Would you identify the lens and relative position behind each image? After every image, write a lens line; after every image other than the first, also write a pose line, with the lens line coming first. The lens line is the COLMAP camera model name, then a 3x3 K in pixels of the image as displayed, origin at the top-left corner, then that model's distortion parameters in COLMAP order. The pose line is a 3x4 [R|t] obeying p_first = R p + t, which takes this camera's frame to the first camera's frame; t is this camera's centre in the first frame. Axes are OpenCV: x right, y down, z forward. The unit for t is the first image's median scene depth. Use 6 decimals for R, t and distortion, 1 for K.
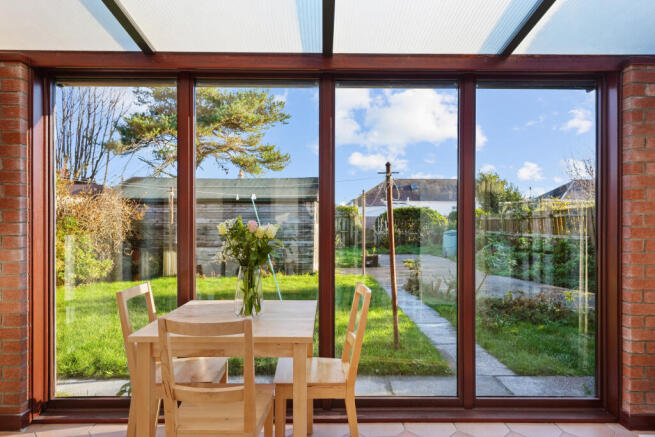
lens RADIAL K [[395.3, 0, 328.5], [0, 395.3, 223.6], [0, 0, 1]] dist [0.007722, 0.002792]
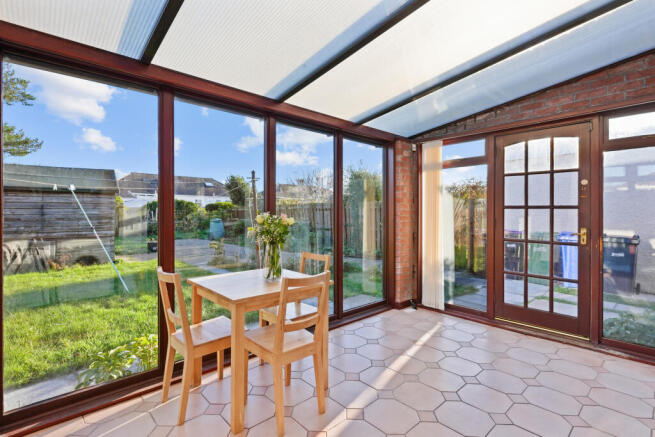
lens RADIAL K [[315.5, 0, 327.2], [0, 315.5, 211.1], [0, 0, 1]] dist [-0.000028, 0.000110]
pose [[0.740352, 0.003892, 0.672208, -0.405819], [0.002183, 0.999964, -0.008194, -0.001466], [-0.672215, 0.007534, 0.740317, -0.001046]]
